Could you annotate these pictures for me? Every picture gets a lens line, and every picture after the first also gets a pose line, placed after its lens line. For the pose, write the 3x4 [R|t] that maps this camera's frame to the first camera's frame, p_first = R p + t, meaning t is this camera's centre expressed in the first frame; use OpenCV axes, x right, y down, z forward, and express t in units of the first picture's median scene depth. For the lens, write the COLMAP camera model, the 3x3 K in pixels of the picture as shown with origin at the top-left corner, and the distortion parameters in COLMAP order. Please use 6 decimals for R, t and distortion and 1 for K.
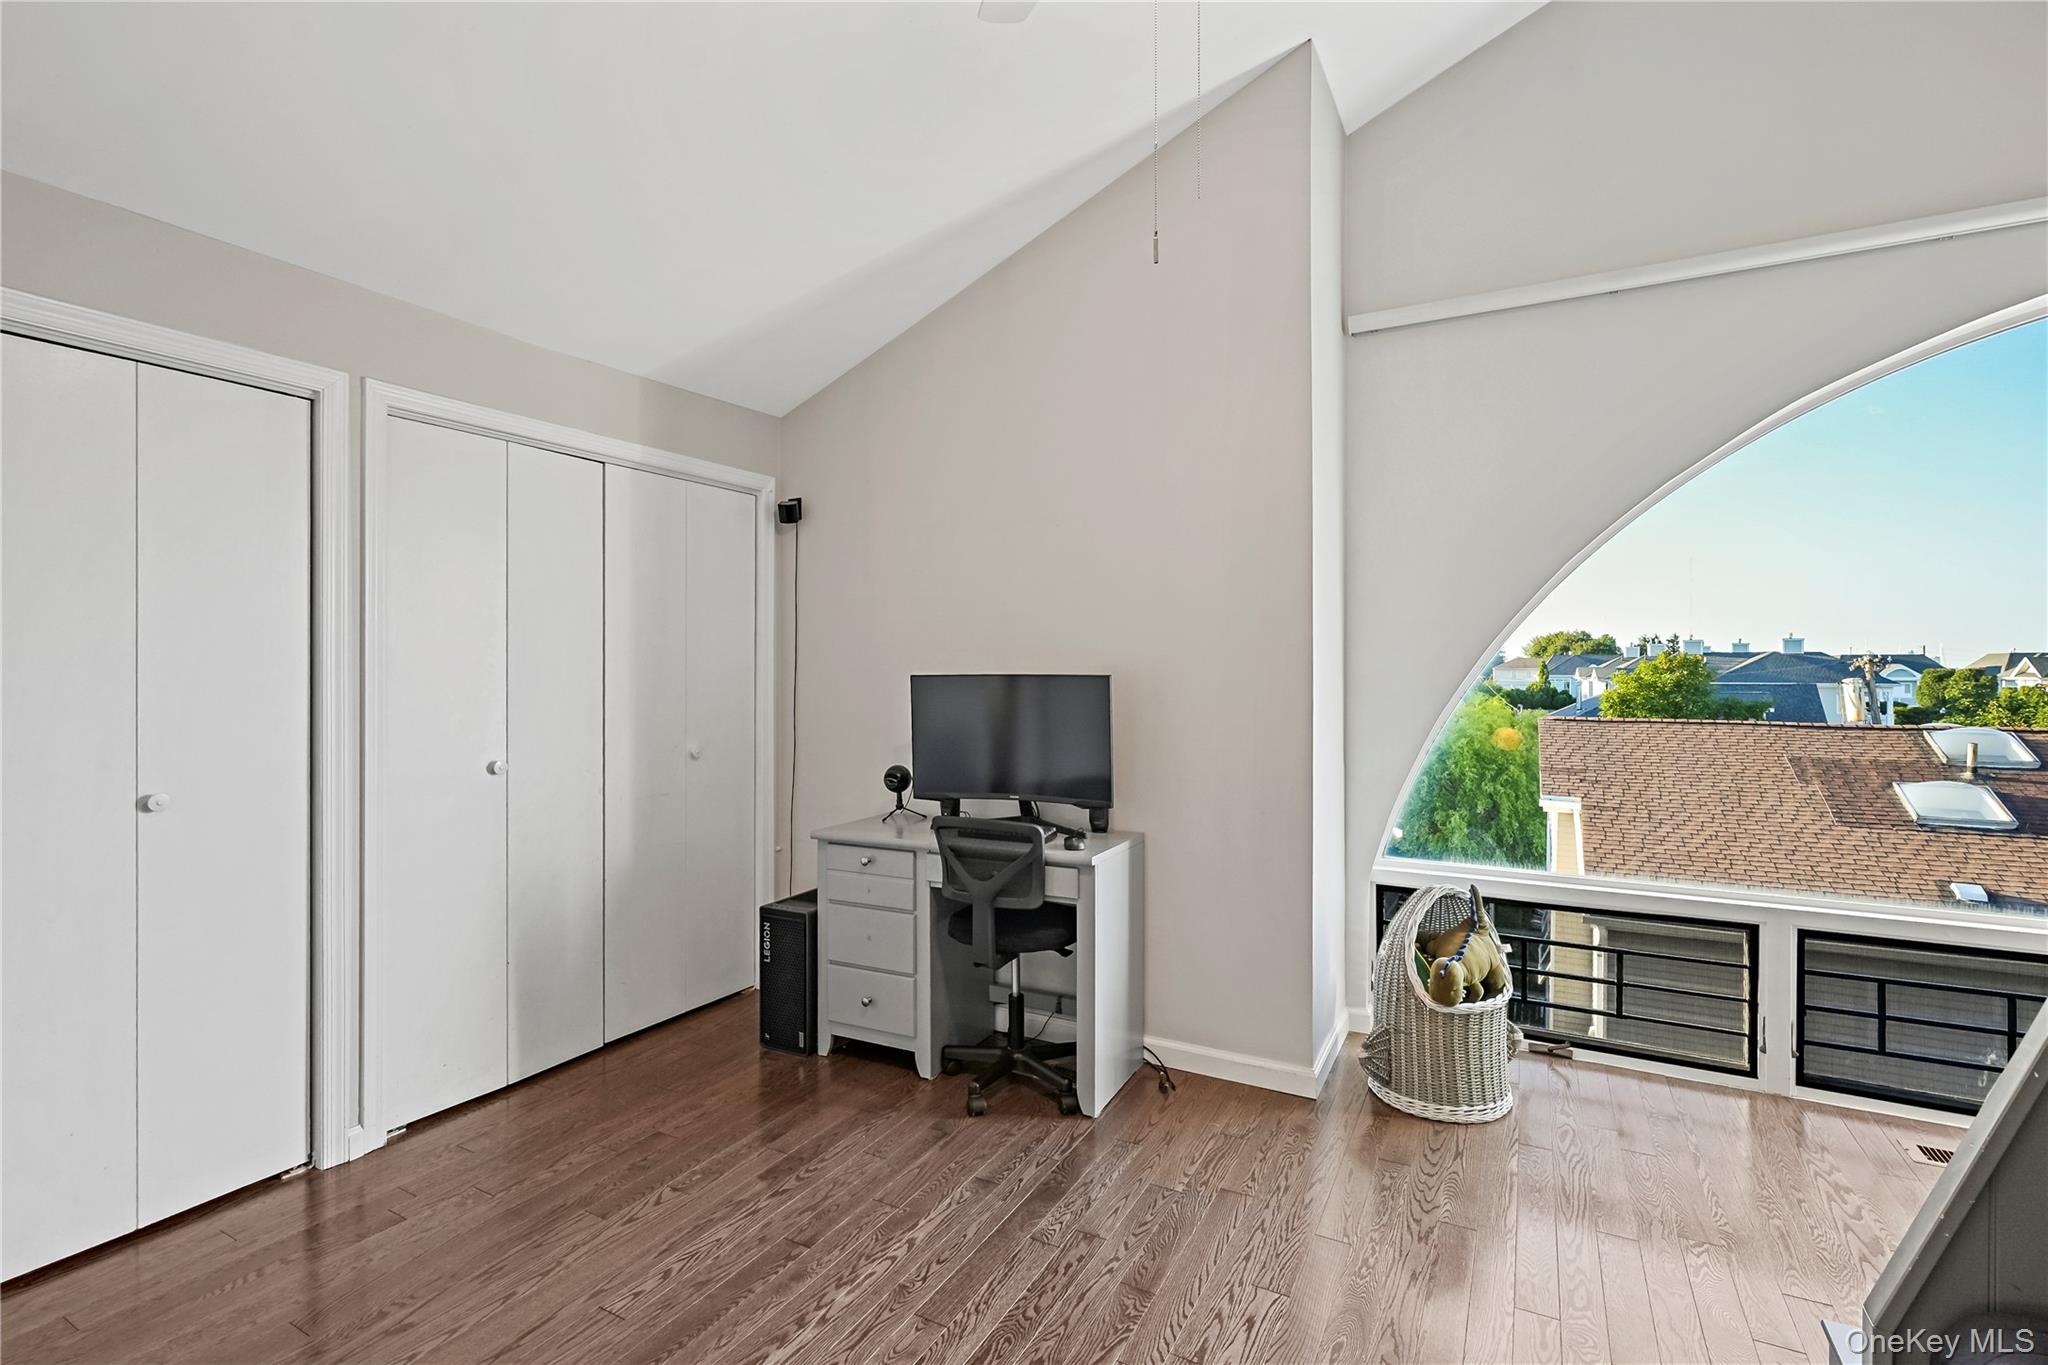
lens RADIAL K [[937.2, 0, 1020.9], [0, 937.2, 663.1], [0, 0, 1]] dist [-0.005141, 0.000233]
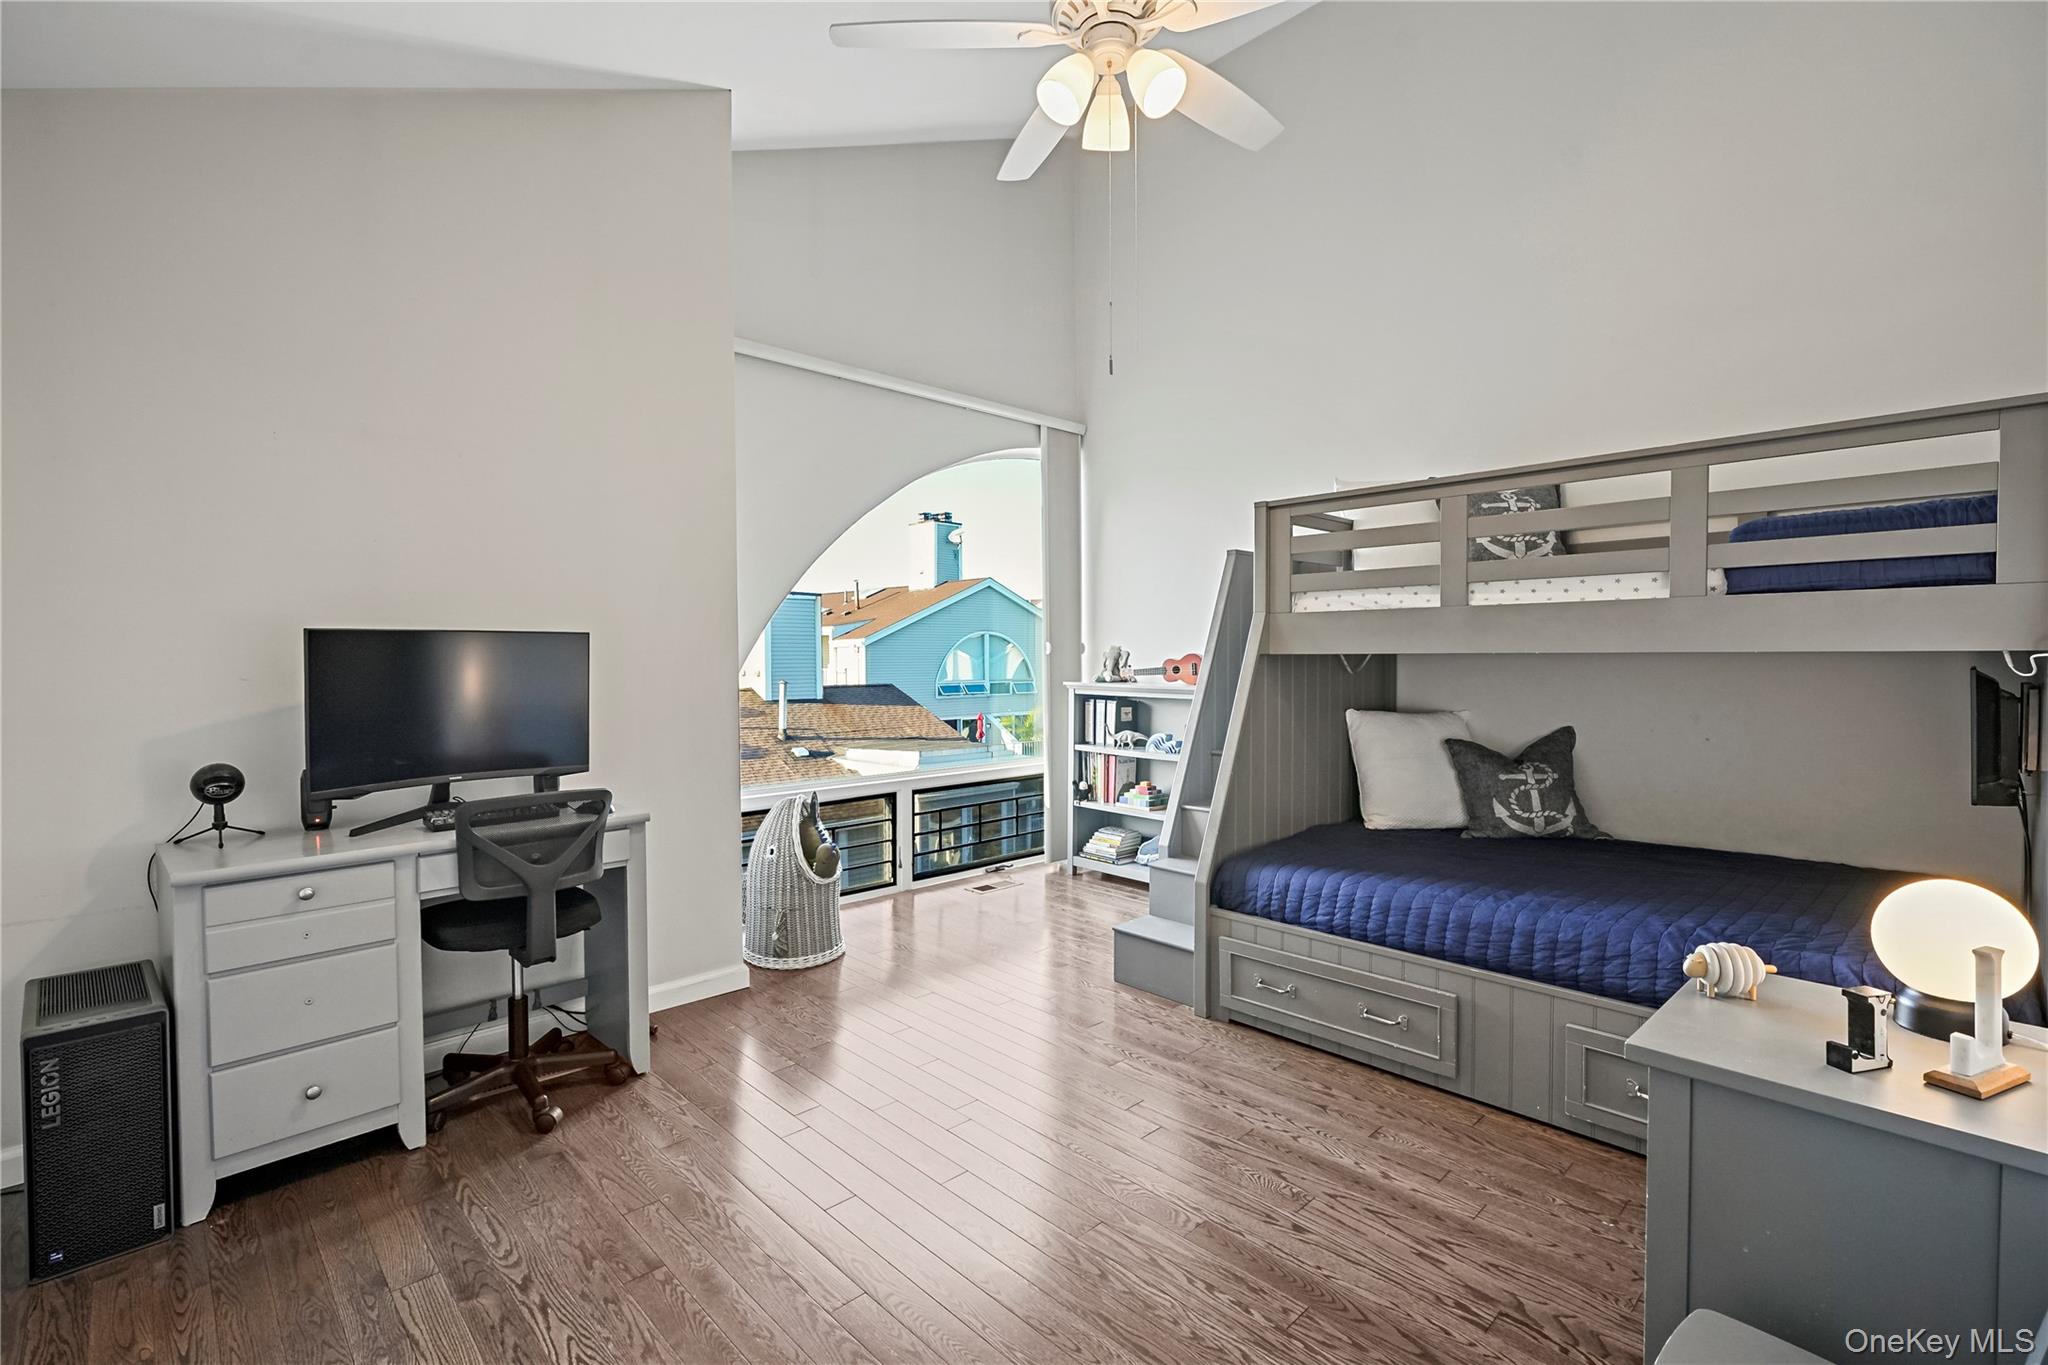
lens RADIAL K [[917.7, 0, 1024.0], [0, 917.7, 682.5], [0, 0, 1]] dist [-0.008883, -0.000021]
pose [[0.291645, -0.029806, 0.956062, -0.687203], [-0.009535, 0.999374, 0.034065, 0.027262], [-0.956479, -0.019051, 0.291178, 0.312918]]
